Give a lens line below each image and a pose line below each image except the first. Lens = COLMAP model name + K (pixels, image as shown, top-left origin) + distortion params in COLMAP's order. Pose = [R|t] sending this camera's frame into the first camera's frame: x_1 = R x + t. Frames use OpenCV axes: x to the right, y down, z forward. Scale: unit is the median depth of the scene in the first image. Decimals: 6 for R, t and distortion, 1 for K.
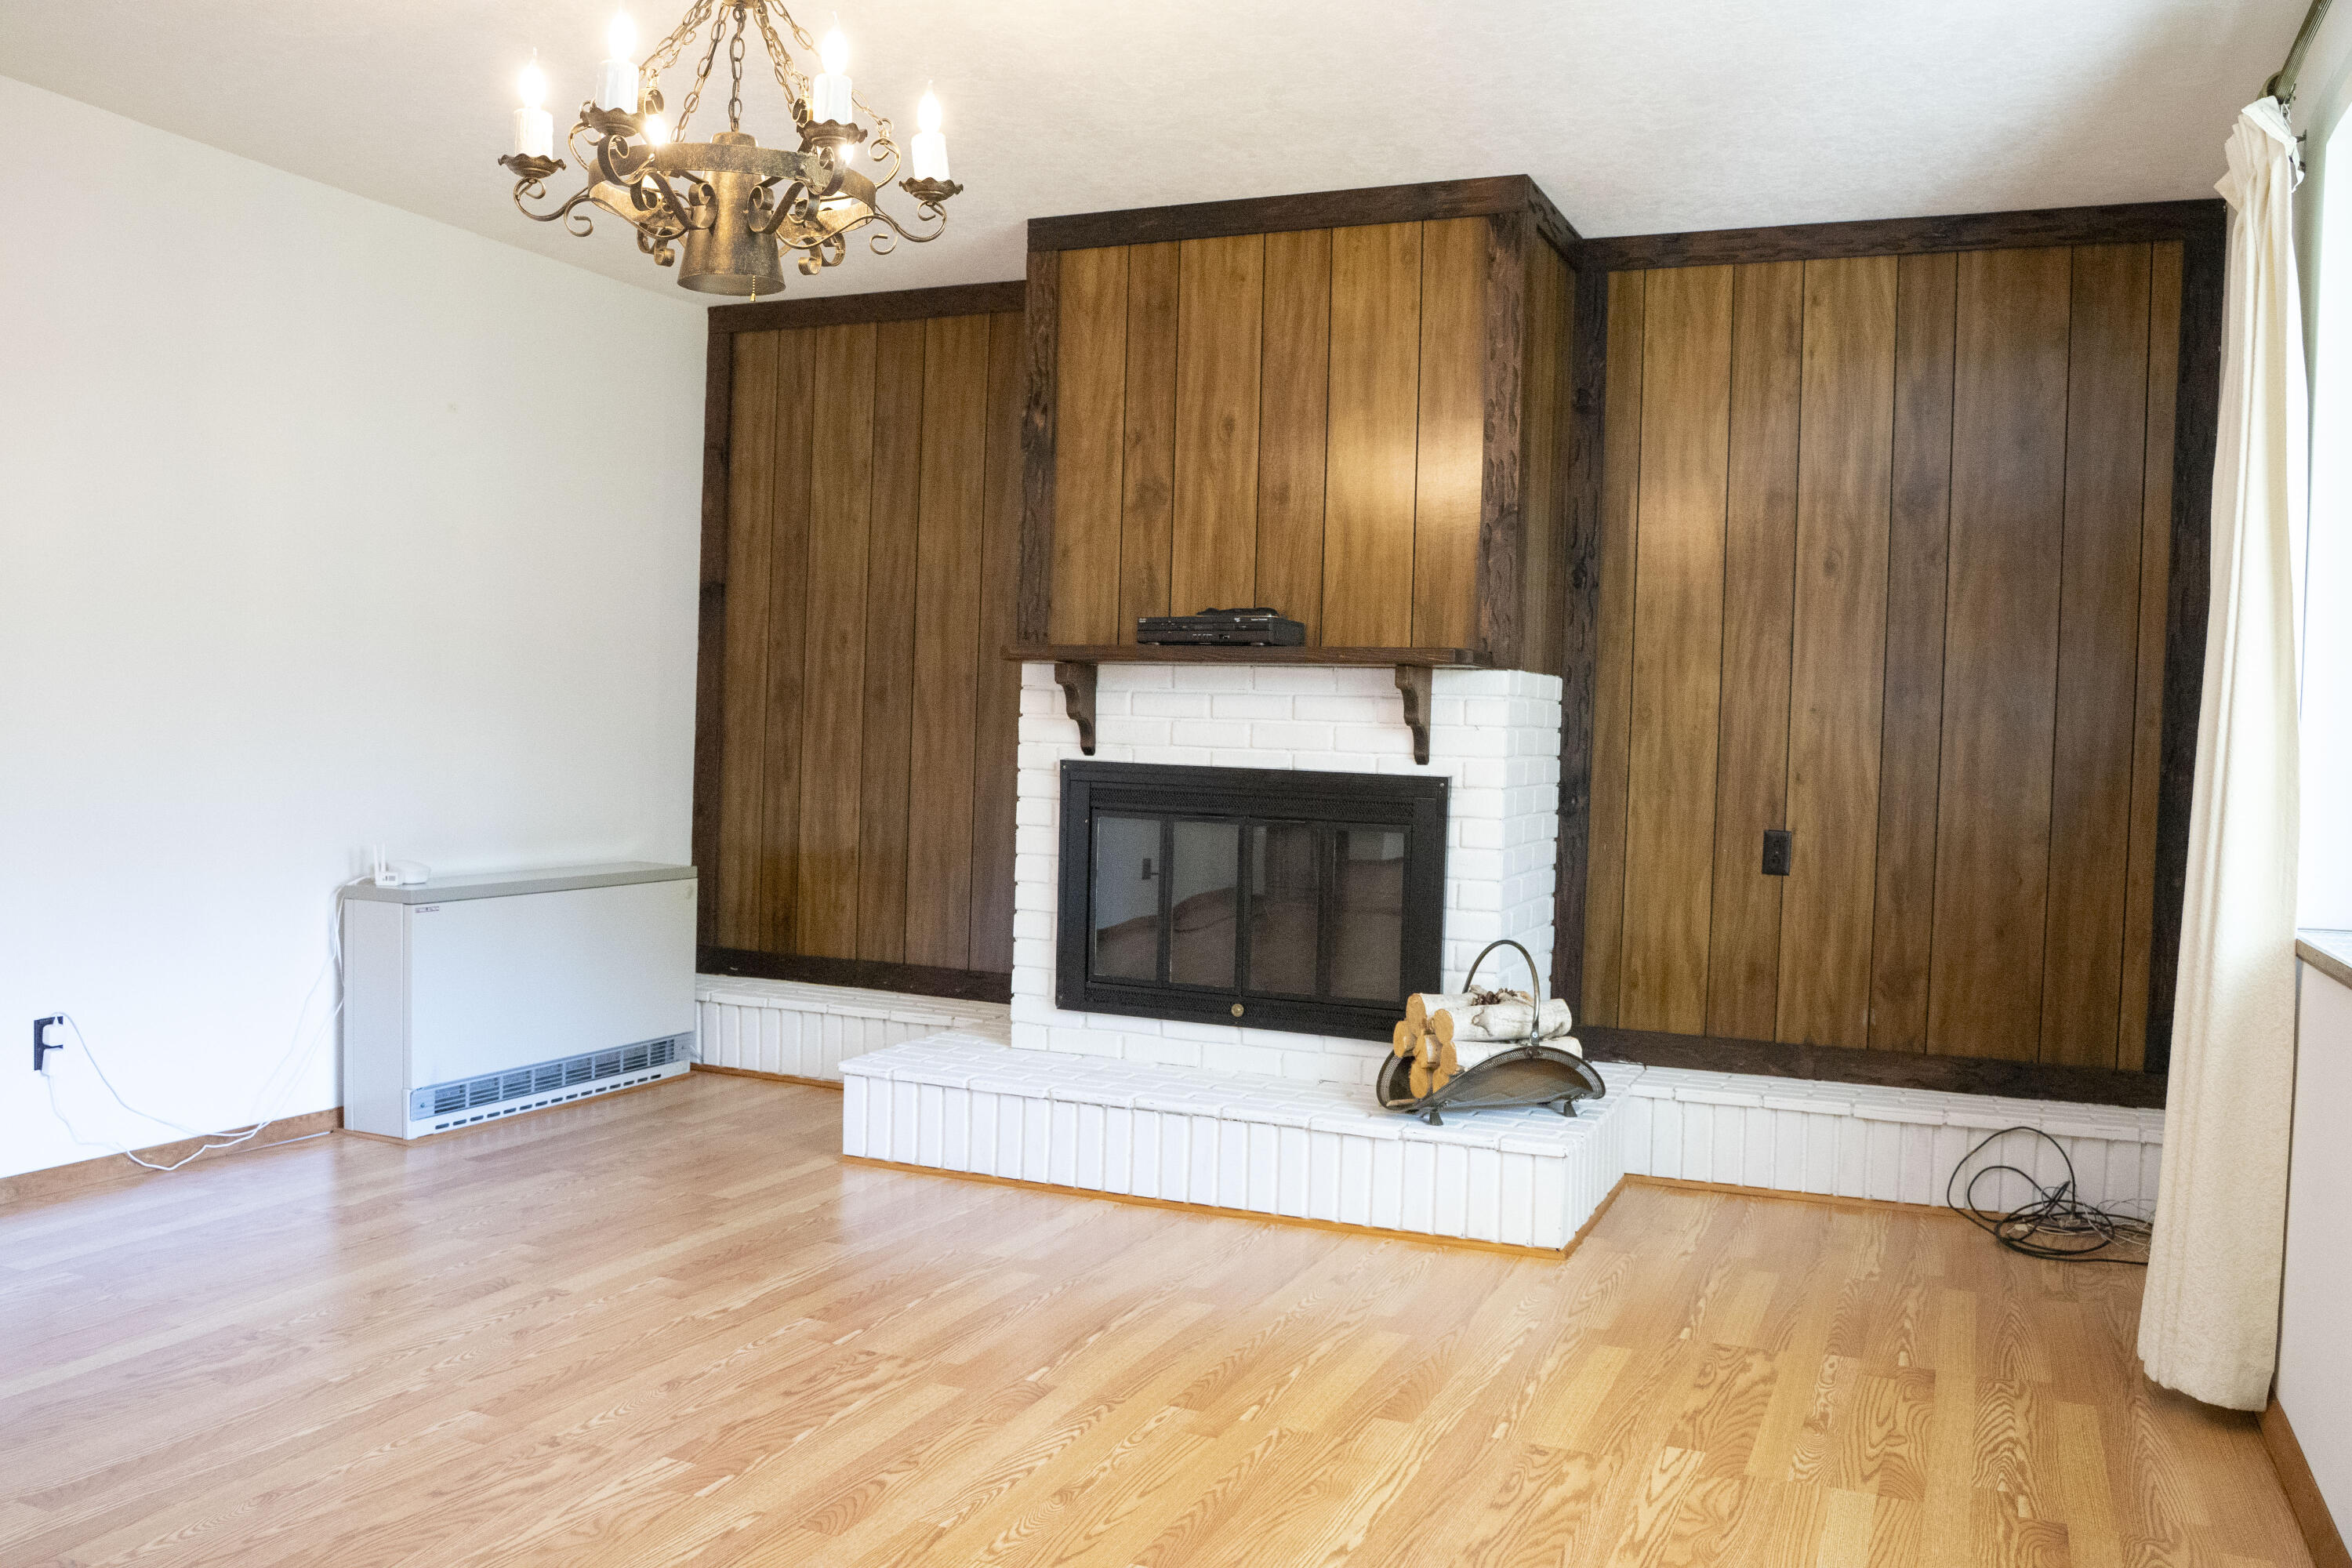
lens RADIAL K [[1899.4, 0, 1176.0], [0, 1899.4, 784.0], [0, 0, 1]] dist [-0.060720, 0.003602]
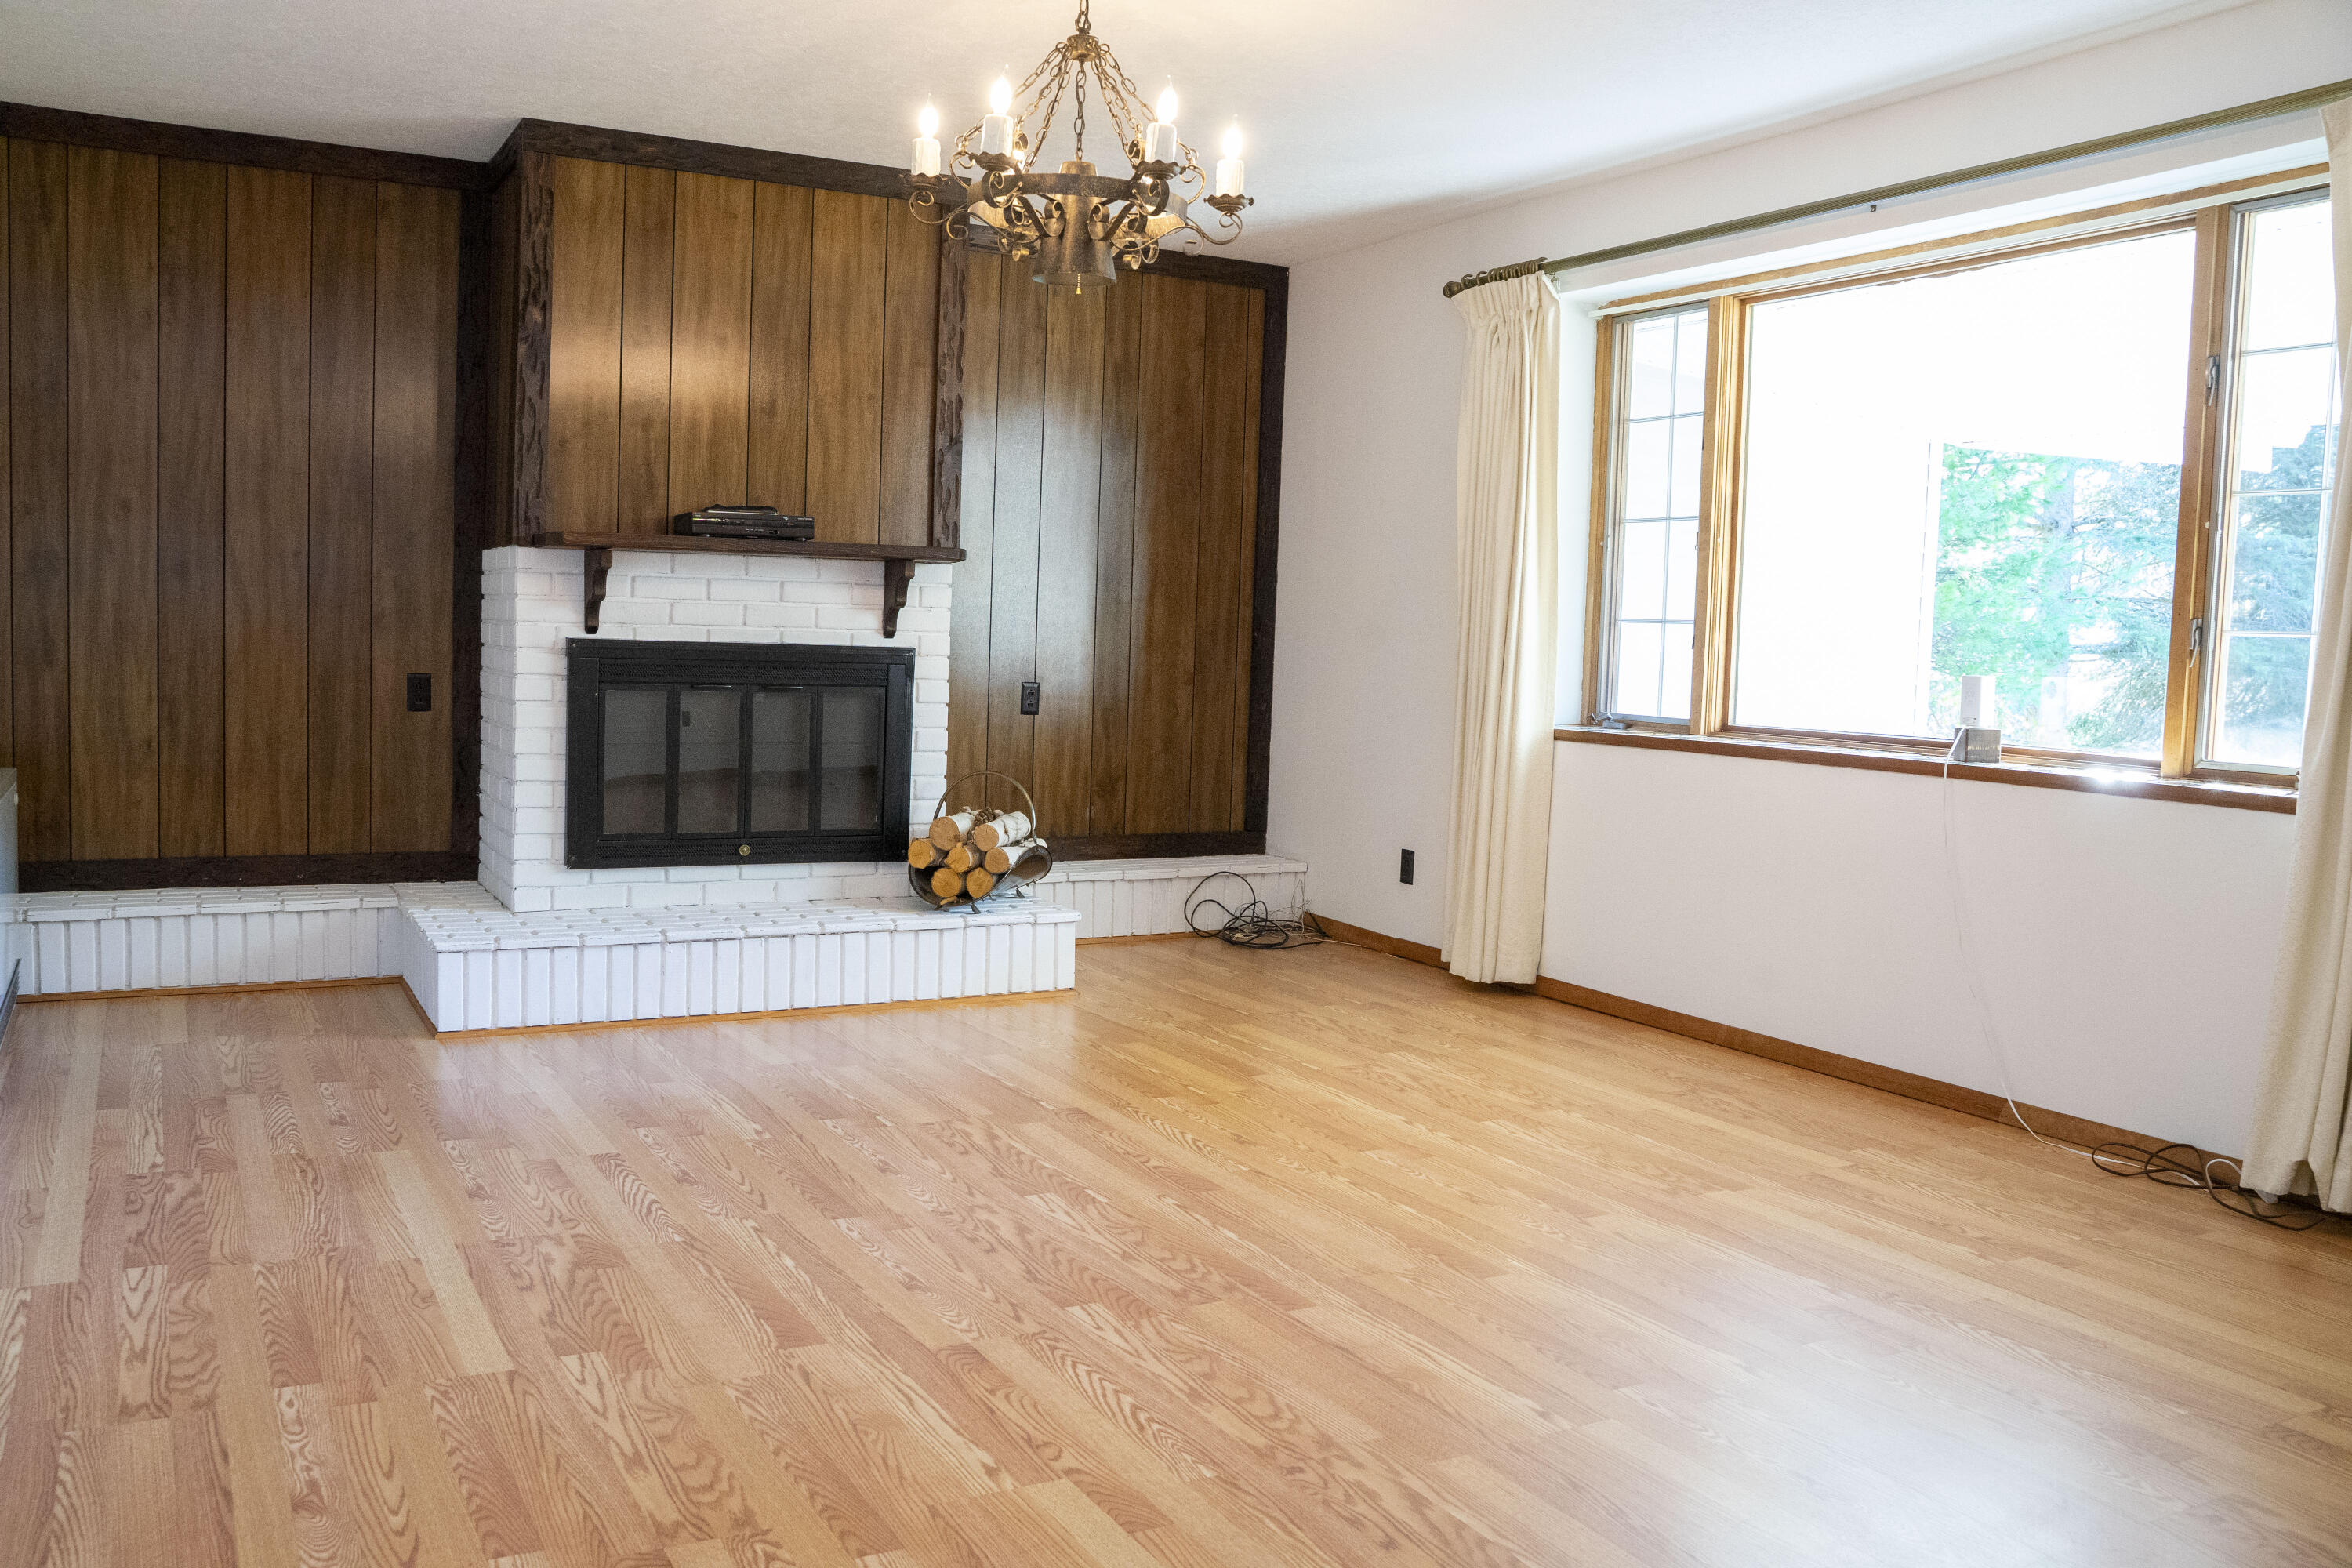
lens RADIAL K [[1910.9, 0, 1176.0], [0, 1910.9, 784.0], [0, 0, 1]] dist [-0.082422, 0.059379]
pose [[0.623923, -0.073363, 0.778035, -0.699804], [0.012753, 0.996407, 0.083727, -0.016330], [-0.781382, -0.042317, 0.622617, 0.059918]]
